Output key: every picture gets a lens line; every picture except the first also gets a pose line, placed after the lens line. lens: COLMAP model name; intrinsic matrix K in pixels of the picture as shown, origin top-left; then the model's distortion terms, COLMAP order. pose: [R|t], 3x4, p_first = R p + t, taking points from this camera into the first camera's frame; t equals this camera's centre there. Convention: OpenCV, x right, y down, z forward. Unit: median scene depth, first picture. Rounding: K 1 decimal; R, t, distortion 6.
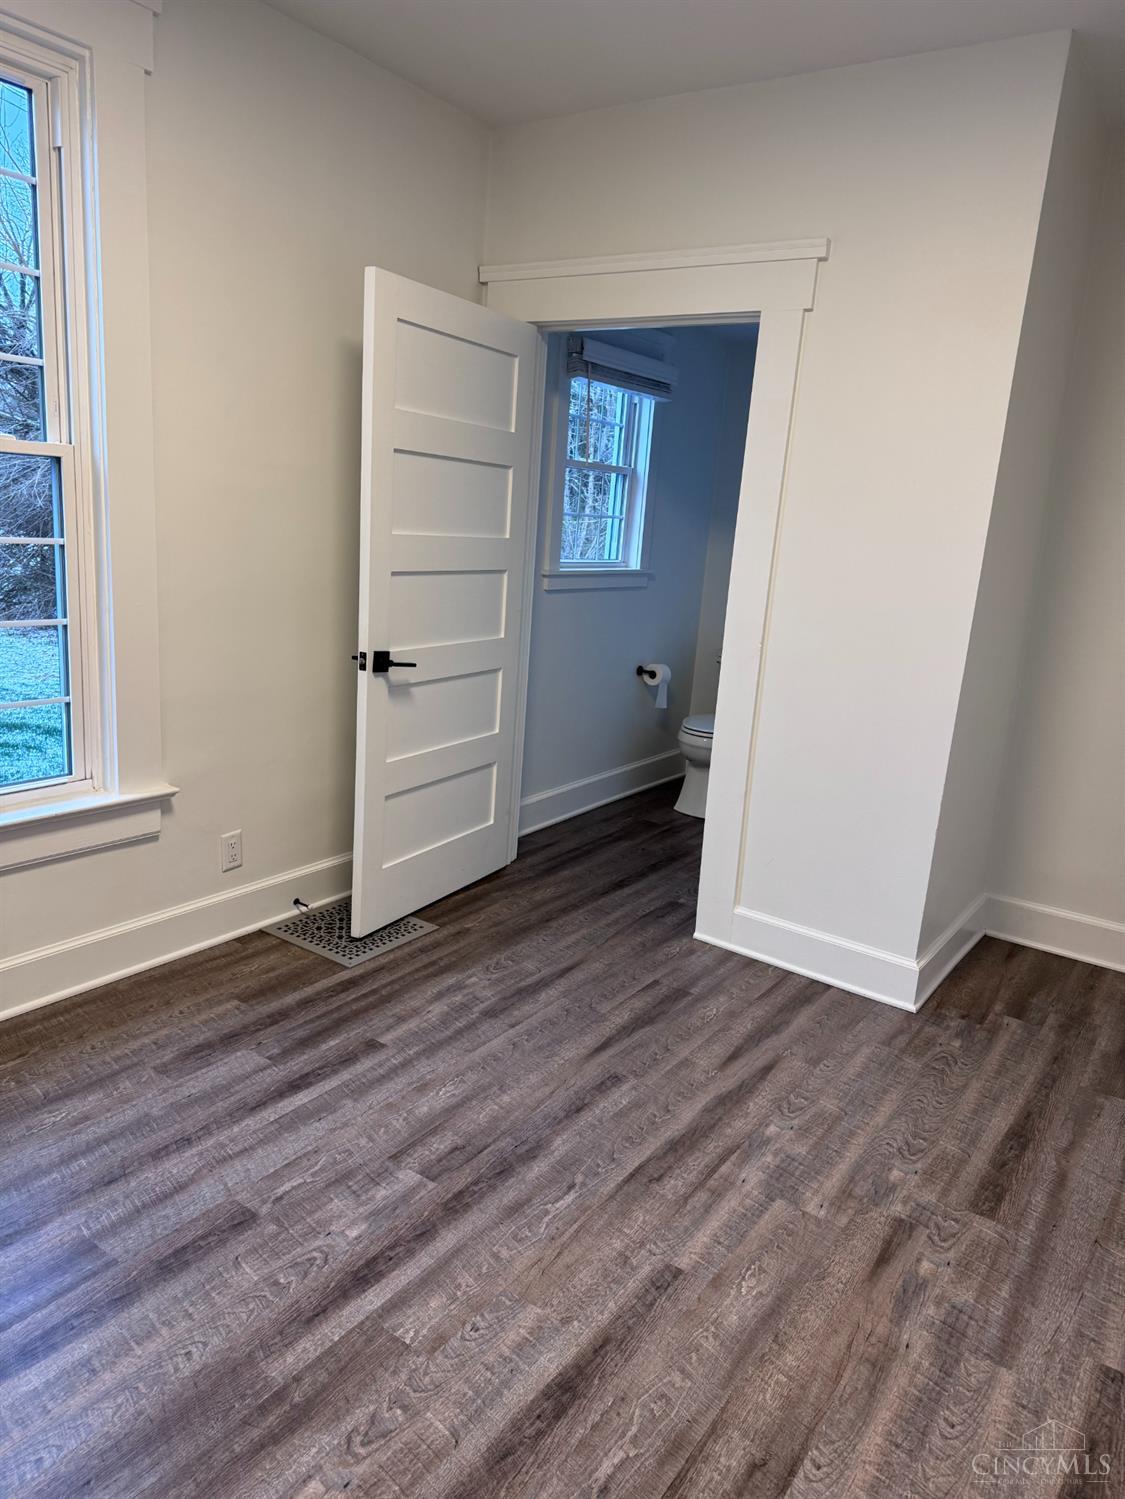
lens RADIAL K [[1017.9, 0, 562.5], [0, 1017.9, 749.5], [0, 0, 1]] dist [0.056818, -0.078144]
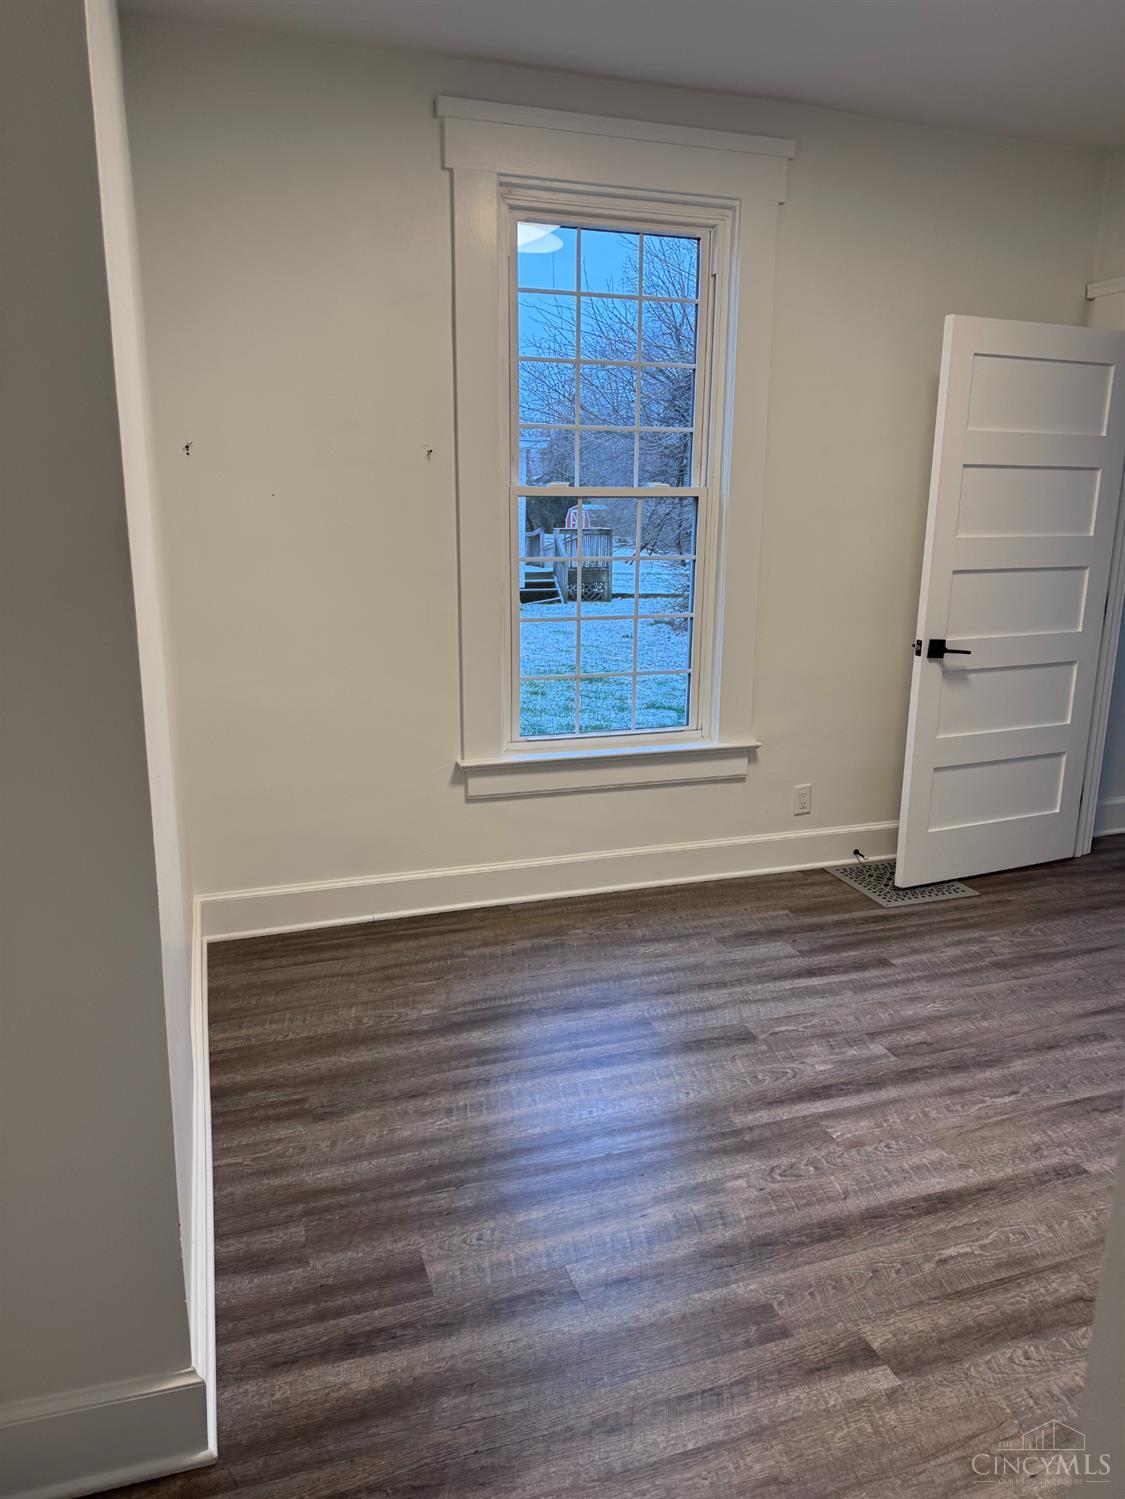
lens RADIAL K [[1017.9, 0, 562.5], [0, 1017.9, 749.5], [0, 0, 1]] dist [0.056818, -0.078144]
pose [[0.794118, 0.076070, -0.602984, 0.223629], [-0.088032, 0.996070, 0.009724, 0.061536], [0.601354, 0.045360, 0.797694, -0.200720]]
